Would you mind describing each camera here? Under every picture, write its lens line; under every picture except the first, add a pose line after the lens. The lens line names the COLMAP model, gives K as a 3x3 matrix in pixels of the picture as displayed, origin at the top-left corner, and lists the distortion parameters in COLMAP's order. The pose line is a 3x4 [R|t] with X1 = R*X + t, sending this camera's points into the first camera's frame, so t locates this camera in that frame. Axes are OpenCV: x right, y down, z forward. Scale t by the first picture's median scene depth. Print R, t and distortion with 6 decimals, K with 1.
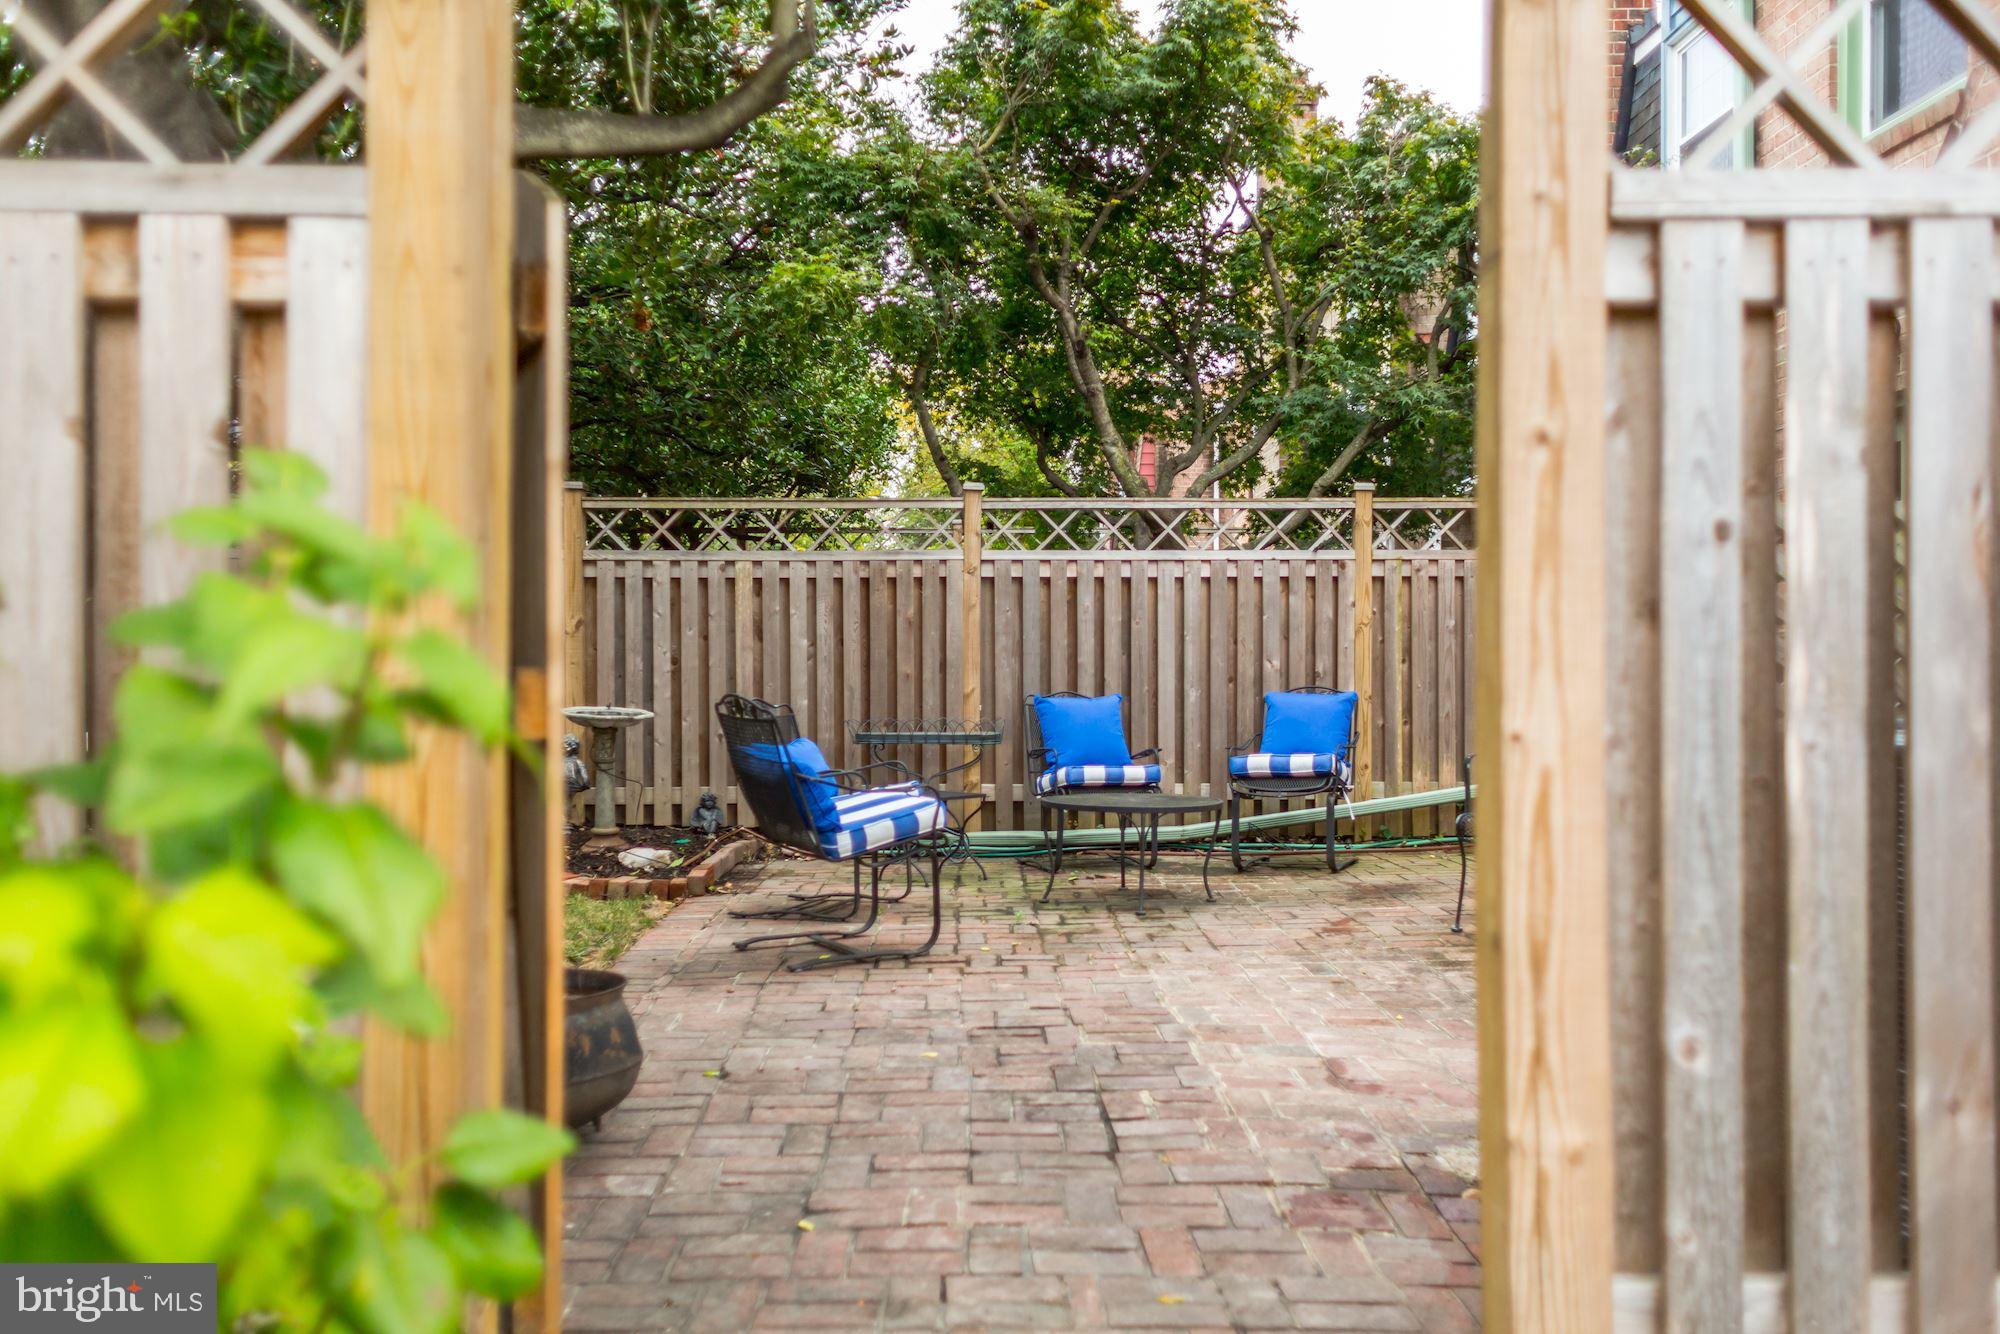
lens RADIAL K [[1539.4, 0, 975.0], [0, 1539.4, 667.0], [0, 0, 1]] dist [0.060073, -0.065773]
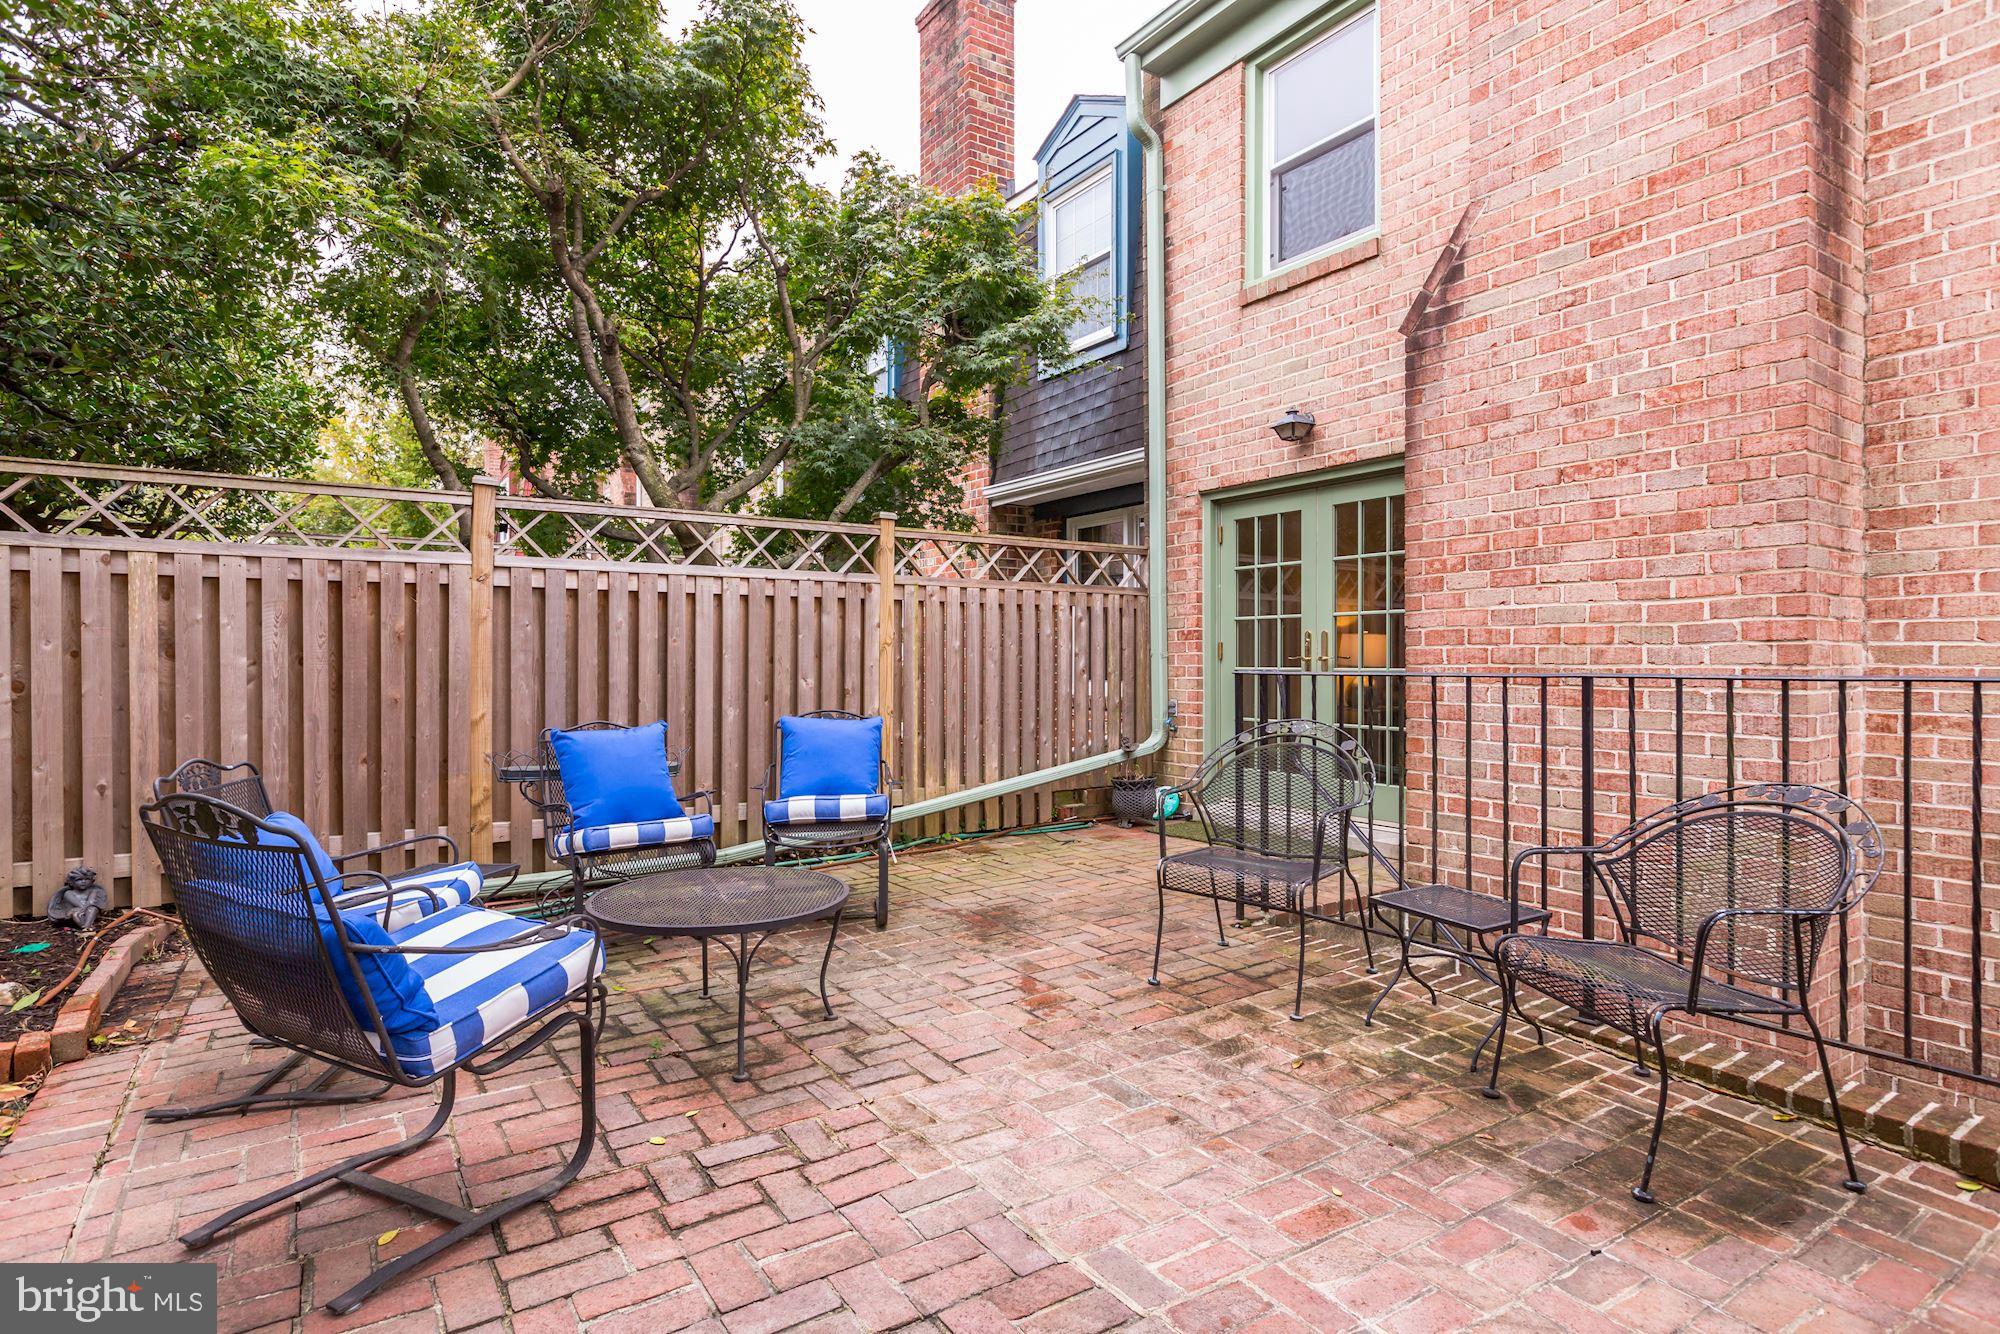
lens RADIAL K [[1036.3, 0, 996.0], [0, 1036.3, 661.6], [0, 0, 1]] dist [0.000739, 0.000710]
pose [[0.840759, -0.000183, 0.541409, -0.074637], [-0.001758, 0.999994, 0.003068, -0.017884], [-0.541407, -0.003531, 0.840754, 0.354314]]
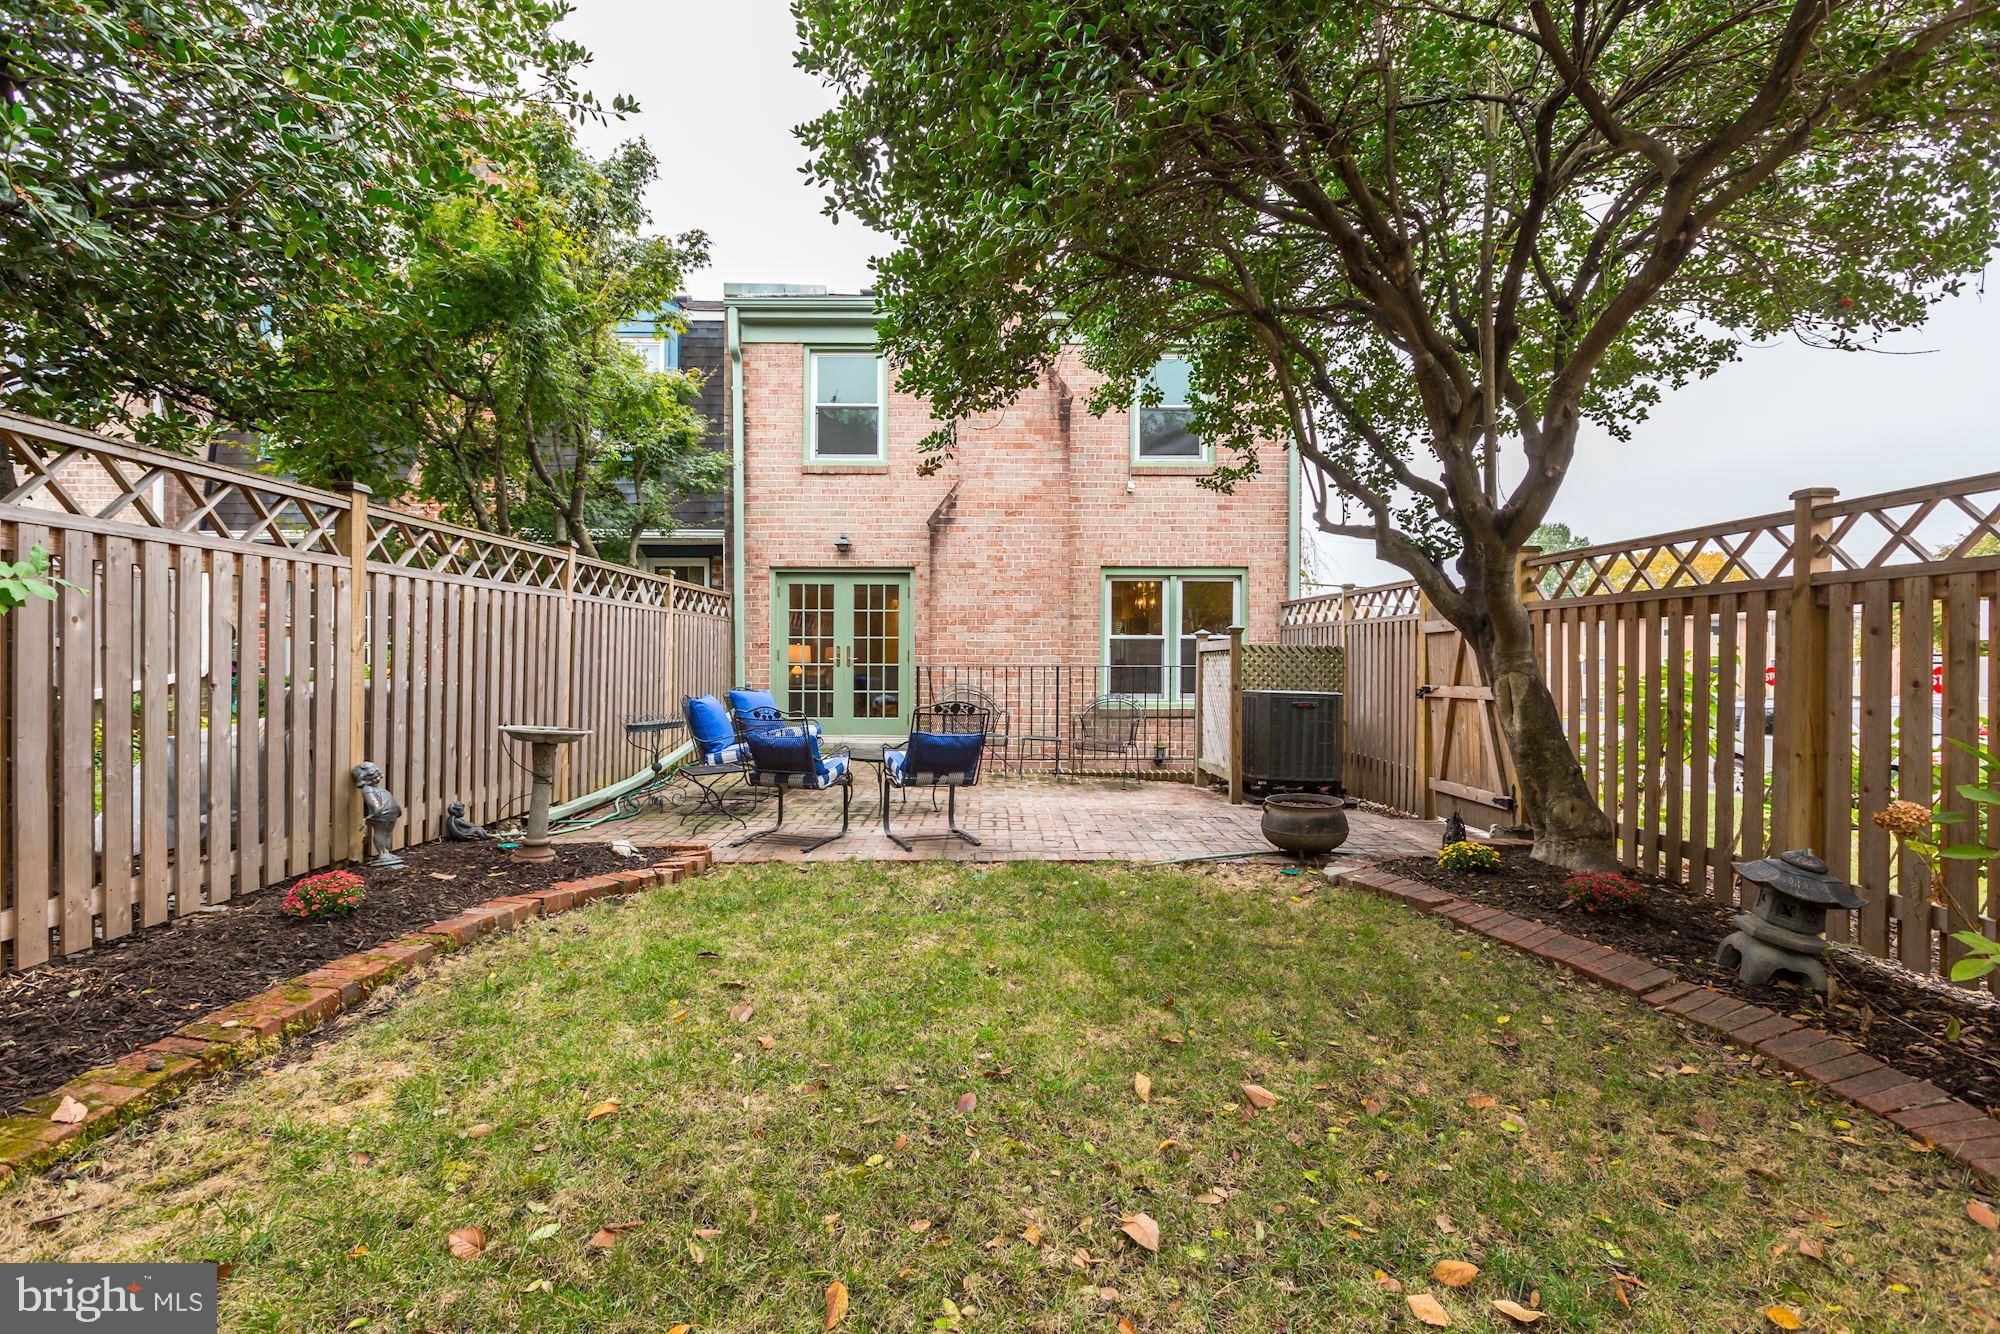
lens RADIAL K [[887.8, 0, 1001.7], [0, 887.8, 662.3], [0, 0, 1]] dist [-0.000271, 0.000146]
pose [[0.005903, -0.004003, 0.999975, -0.786139], [-0.006888, 0.999968, 0.004044, -0.020592], [-0.999959, -0.006912, 0.005876, 0.628087]]
